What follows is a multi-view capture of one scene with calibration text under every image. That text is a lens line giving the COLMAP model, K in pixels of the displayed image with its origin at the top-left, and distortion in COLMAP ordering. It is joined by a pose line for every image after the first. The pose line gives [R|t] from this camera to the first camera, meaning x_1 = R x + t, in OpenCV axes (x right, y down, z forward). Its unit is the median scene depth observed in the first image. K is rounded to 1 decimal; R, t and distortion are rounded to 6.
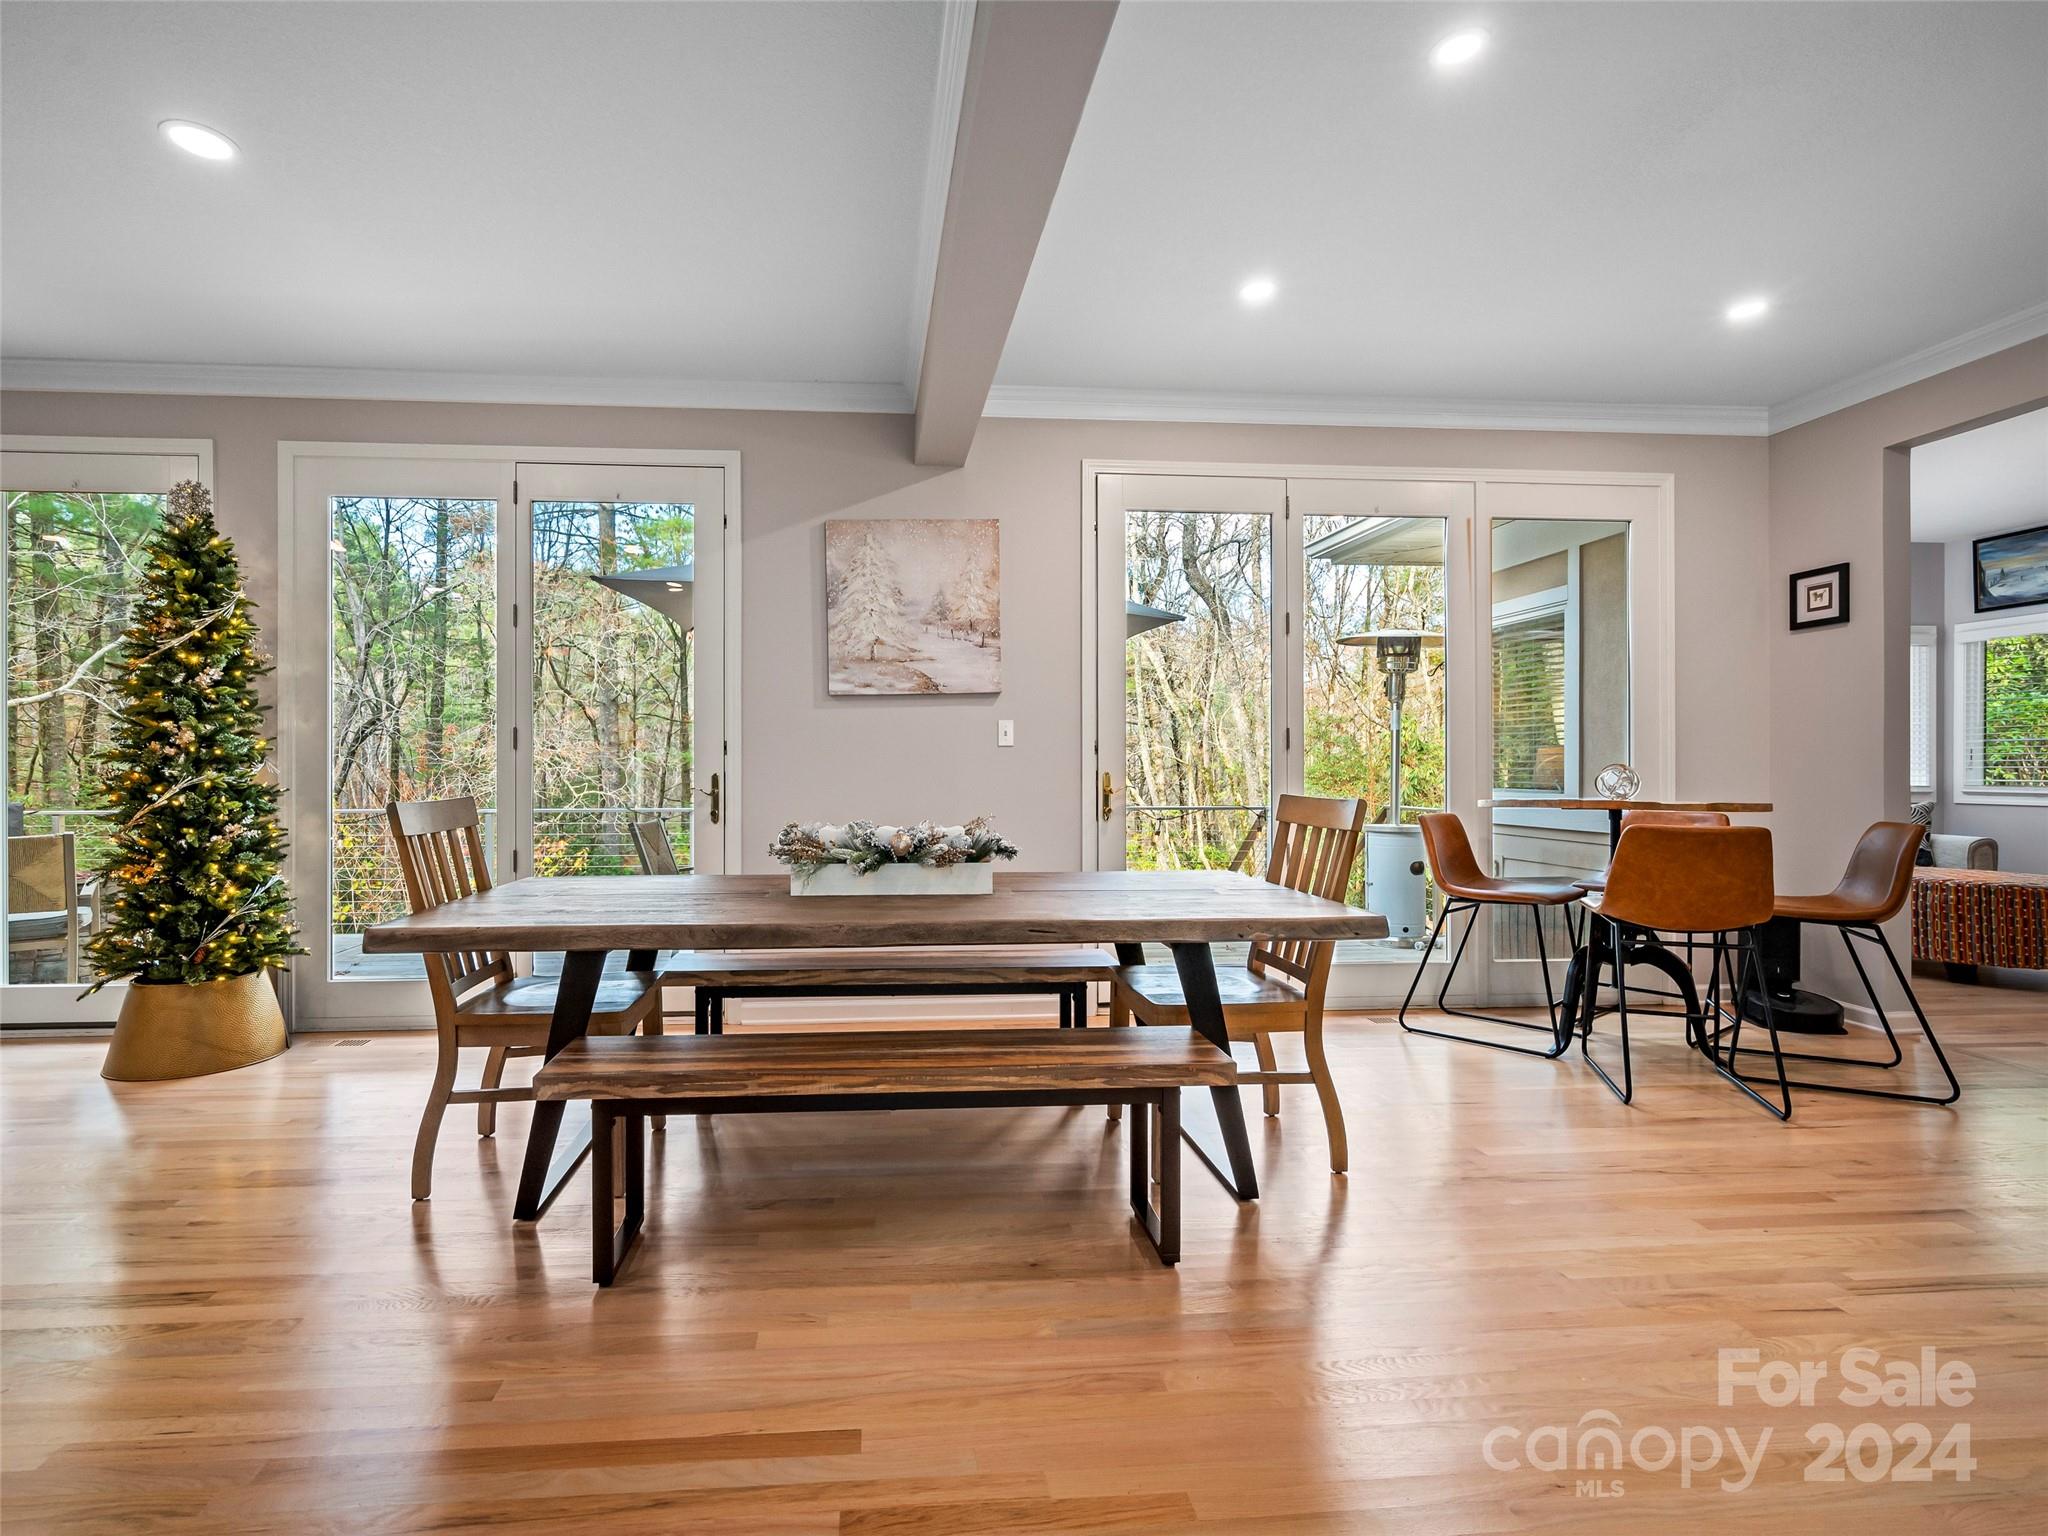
lens RADIAL K [[962.1, 0, 930.8], [0, 962.1, 769.0], [0, 0, 1]] dist [-0.004565, 0.001121]
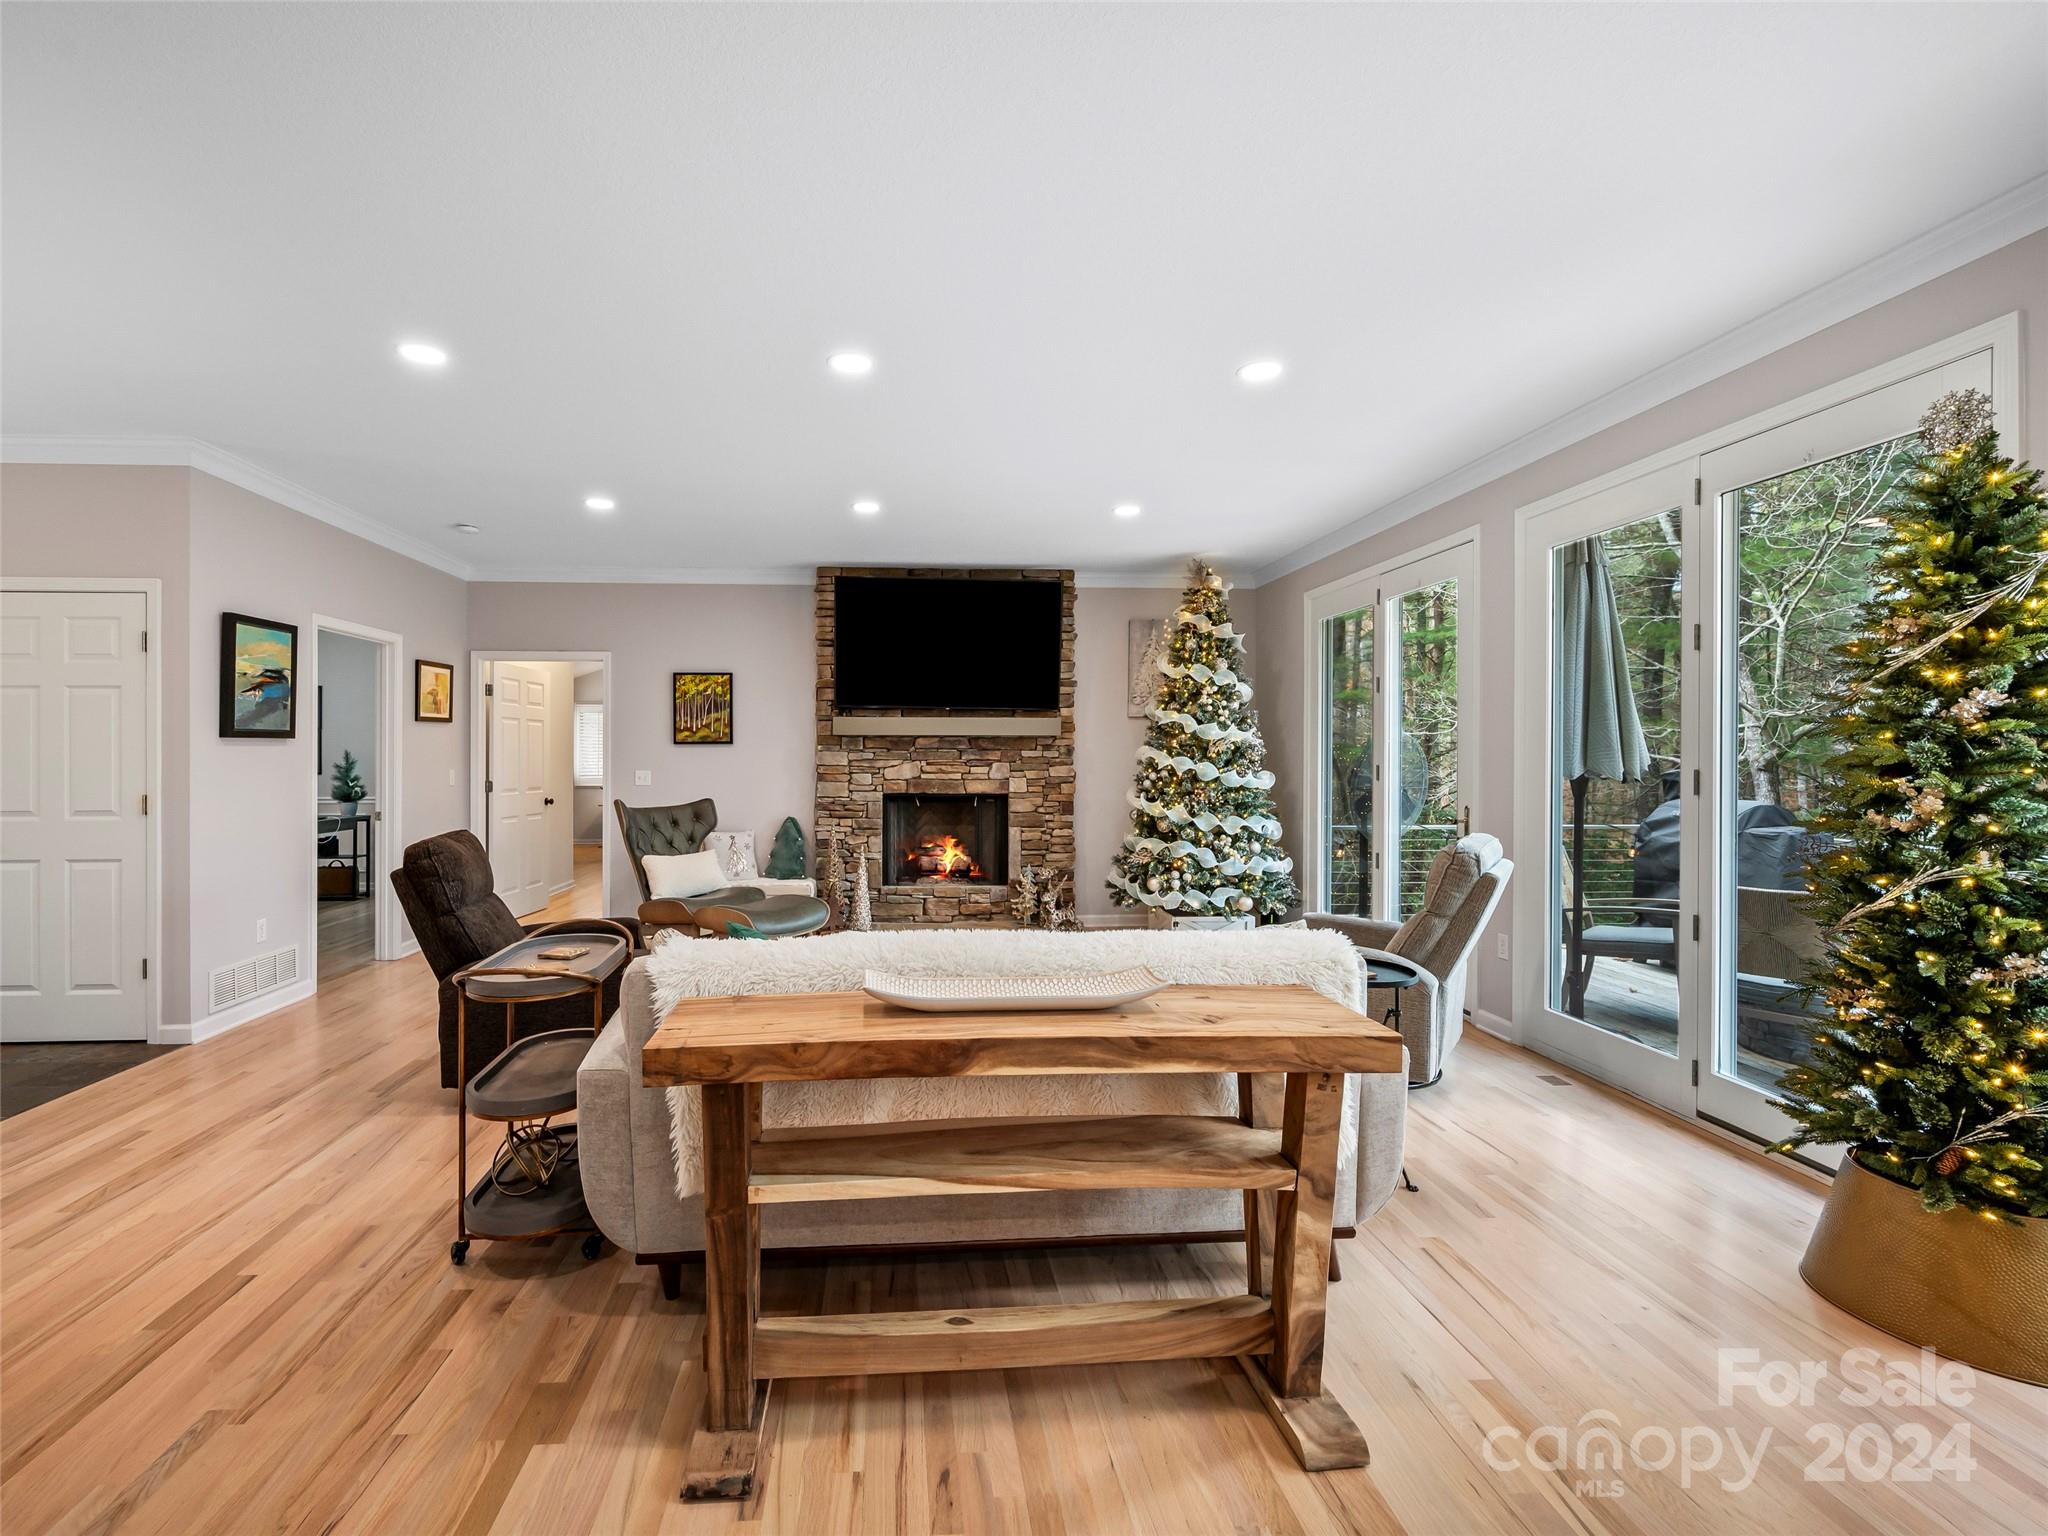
lens RADIAL K [[922.3, 0, 937.2], [0, 922.3, 756.8], [0, 0, 1]] dist [-0.003097, 0.001350]
pose [[-0.023107, 0.000808, -0.999733, -0.152599], [-0.002306, 0.999997, 0.000862, -0.060515], [0.999730, 0.002325, -0.023105, 0.351219]]
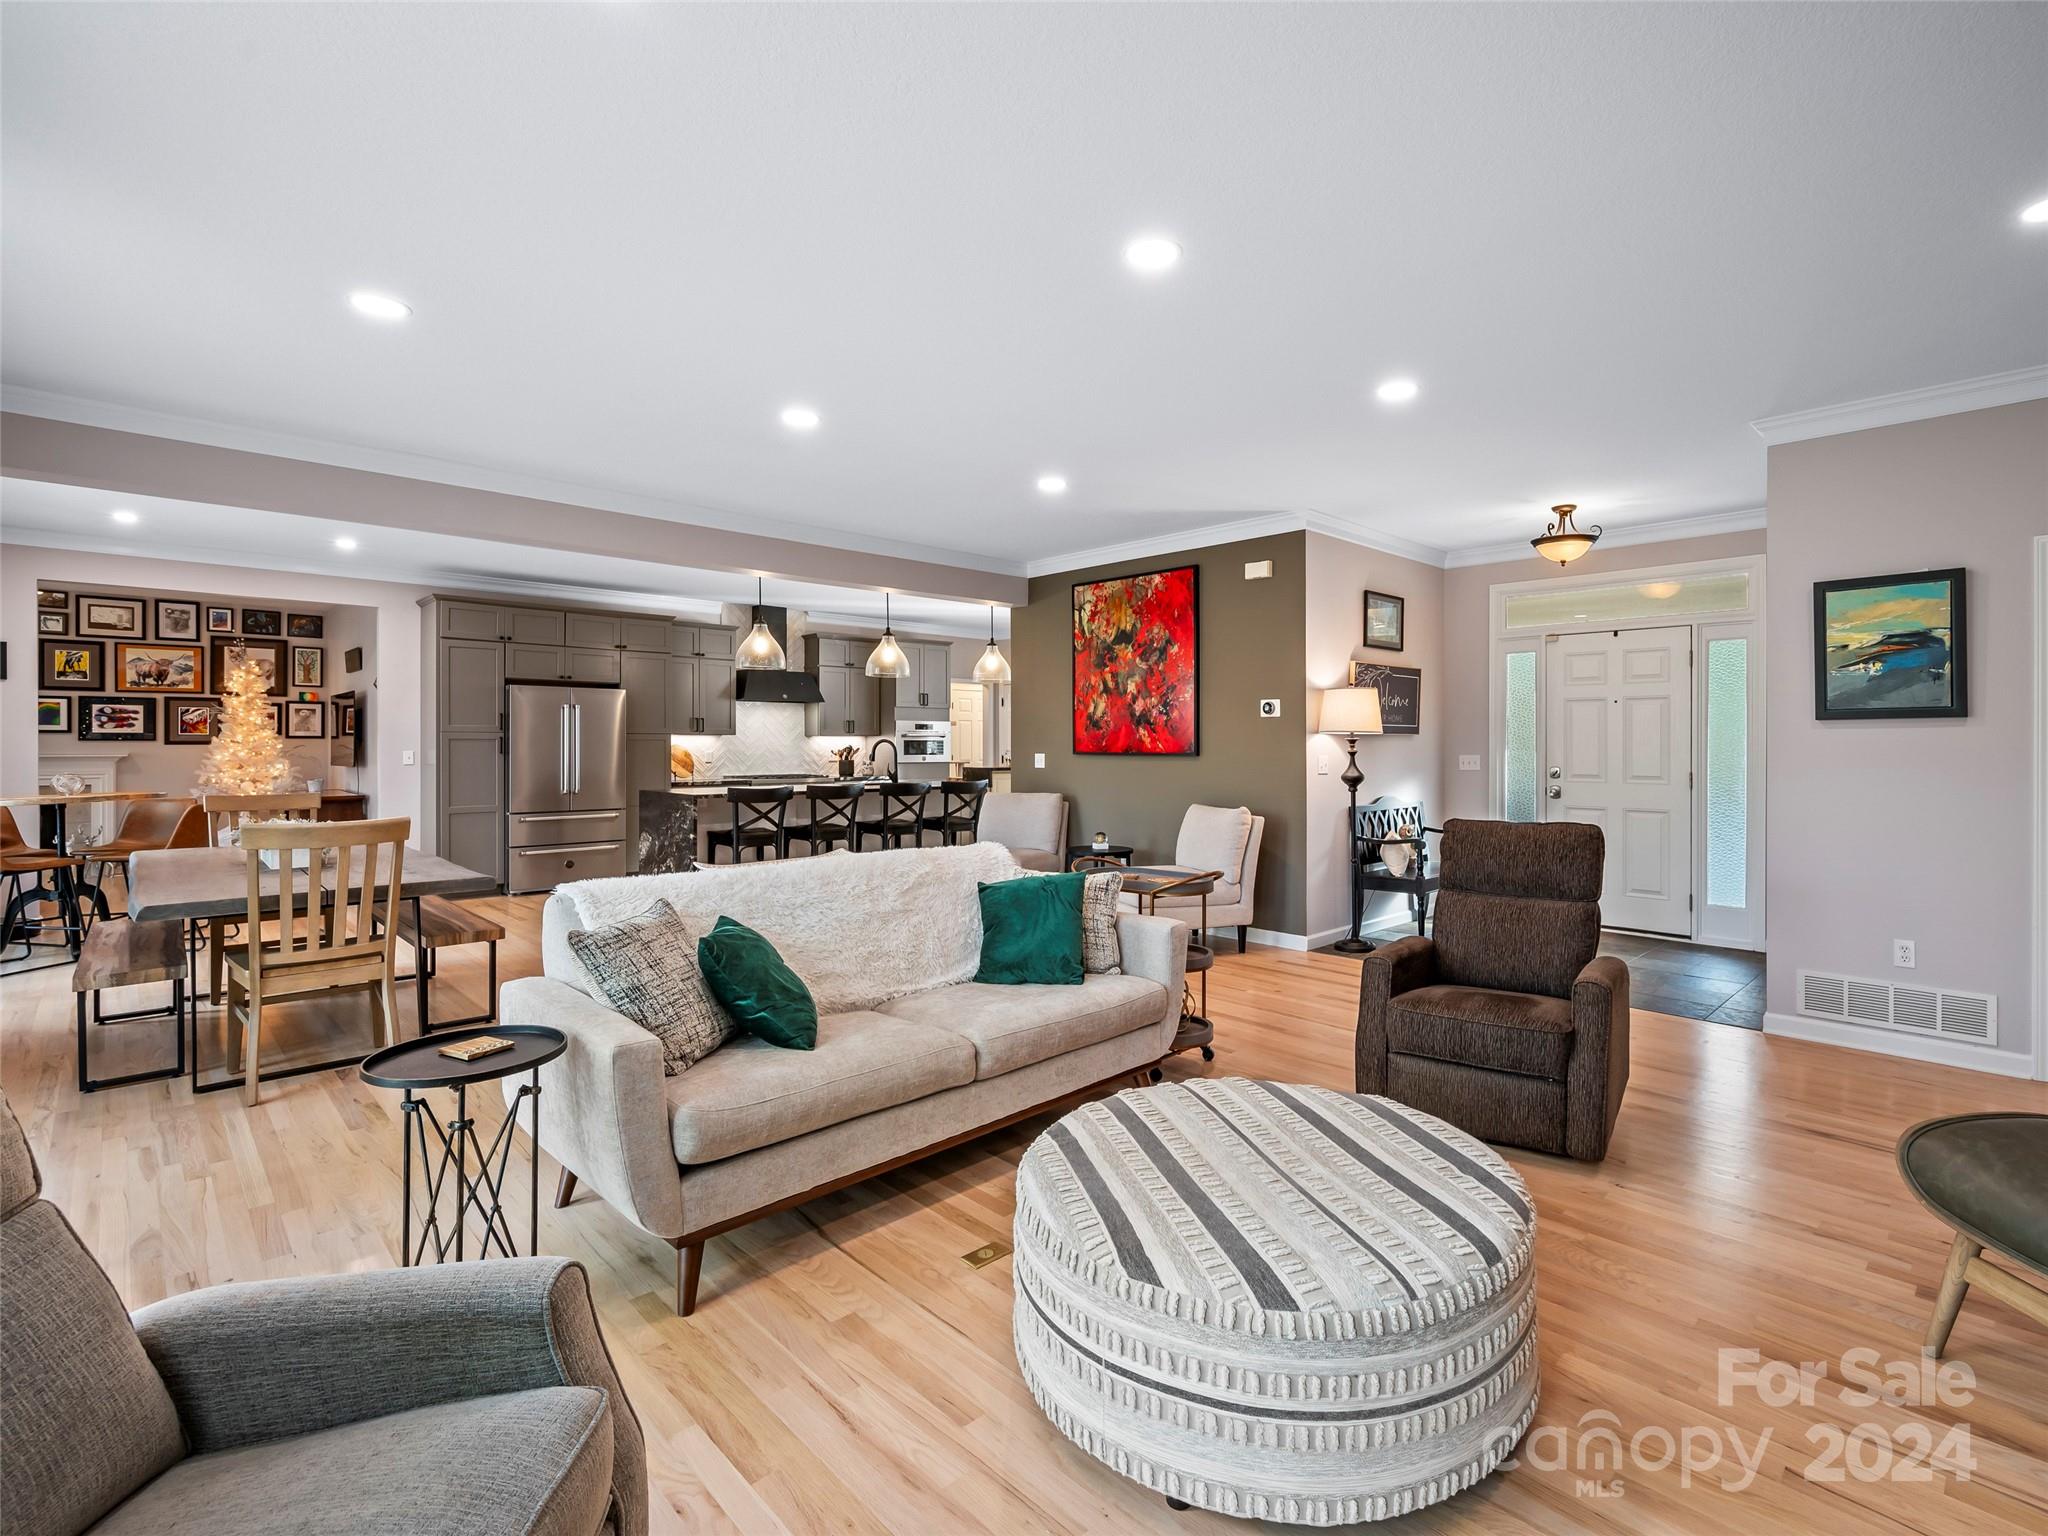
lens RADIAL K [[962.1, 0, 1117.7], [0, 962.1, 751.2], [0, 0, 1]] dist [-0.004565, 0.001121]
pose [[-0.667993, -0.006397, 0.744140, -1.671034], [-0.000060, 0.999964, 0.008542, -0.054889], [-0.744167, 0.005662, -0.667969, 0.794564]]
